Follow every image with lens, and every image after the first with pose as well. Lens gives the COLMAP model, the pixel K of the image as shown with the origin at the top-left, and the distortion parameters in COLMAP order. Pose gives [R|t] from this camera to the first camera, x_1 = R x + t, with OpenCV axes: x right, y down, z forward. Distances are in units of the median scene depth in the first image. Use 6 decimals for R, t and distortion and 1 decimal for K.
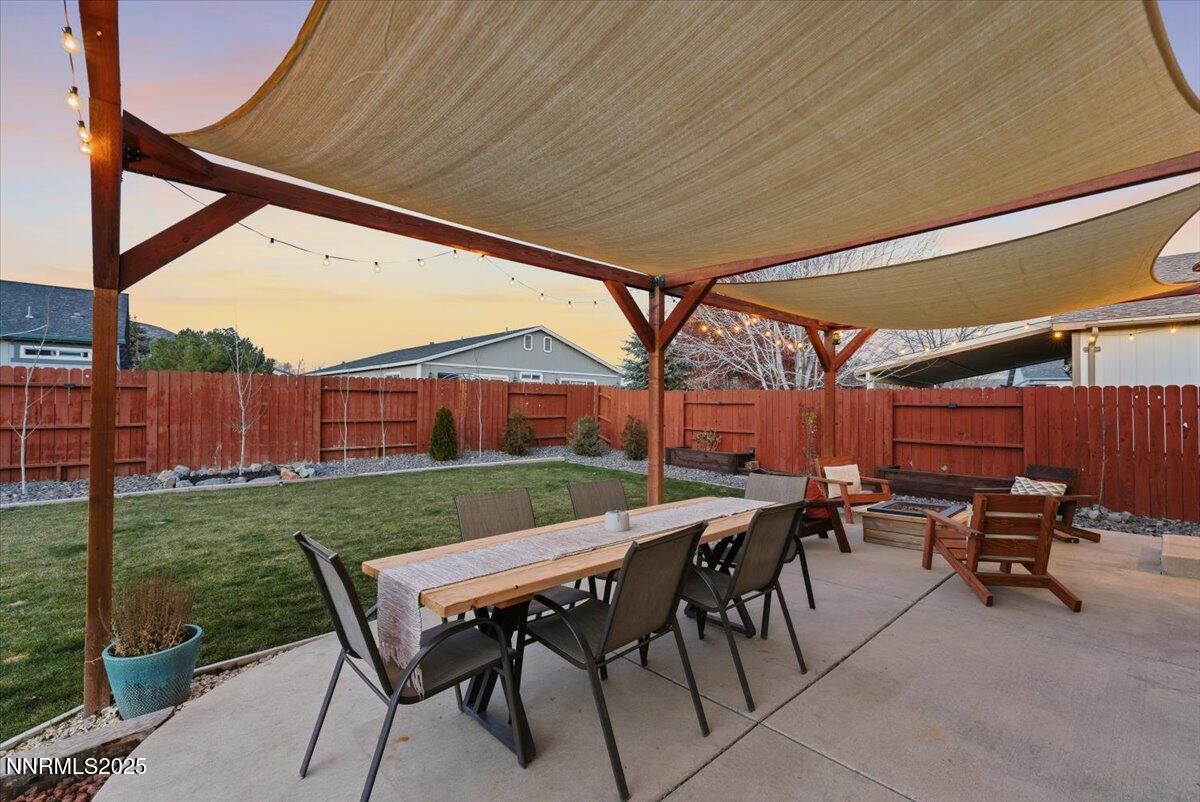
lens RADIAL K [[516.3, 0, 627.0], [0, 516.3, 398.4], [0, 0, 1]] dist [-0.000502, -0.000106]
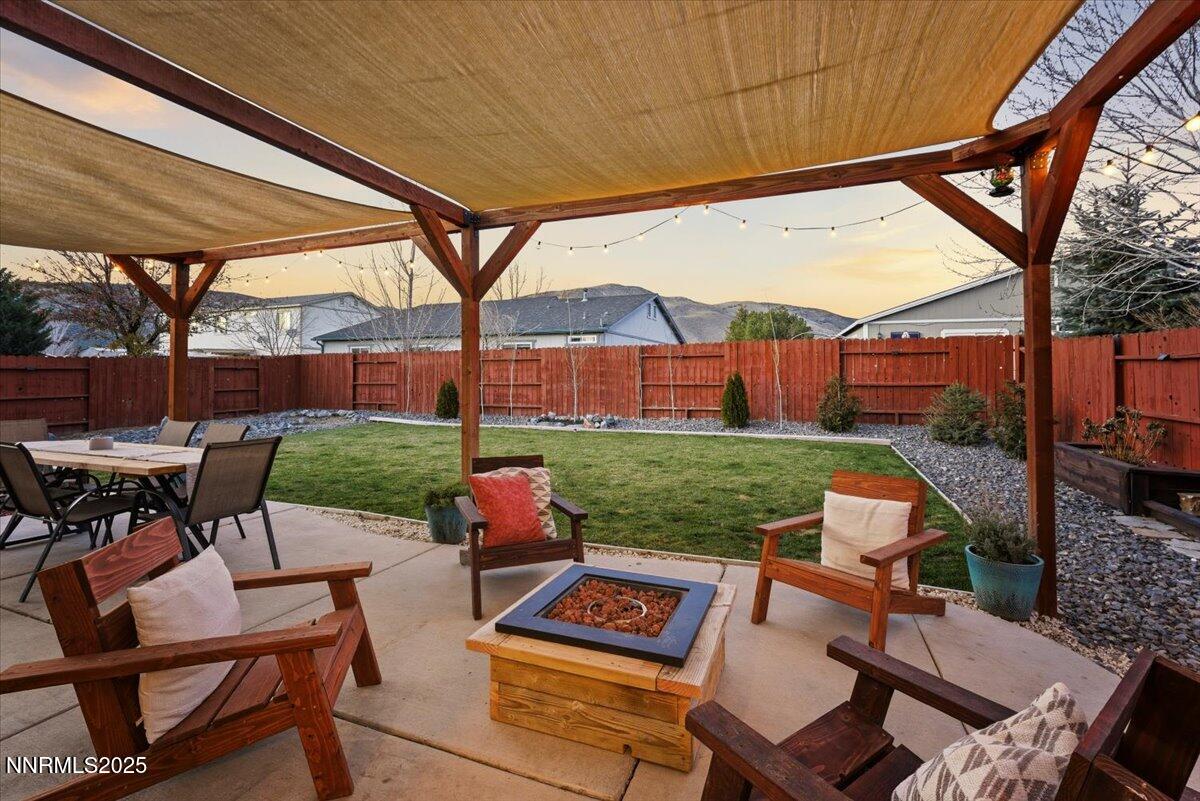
lens RADIAL K [[542.9, 0, 582.6], [0, 542.9, 371.9], [0, 0, 1]] dist [-0.009080, 0.000079]
pose [[0.401103, -0.008167, -0.915997, 0.437360], [0.014606, 0.999890, -0.002519, 0.016636], [0.915917, -0.012369, 0.401178, 0.346859]]
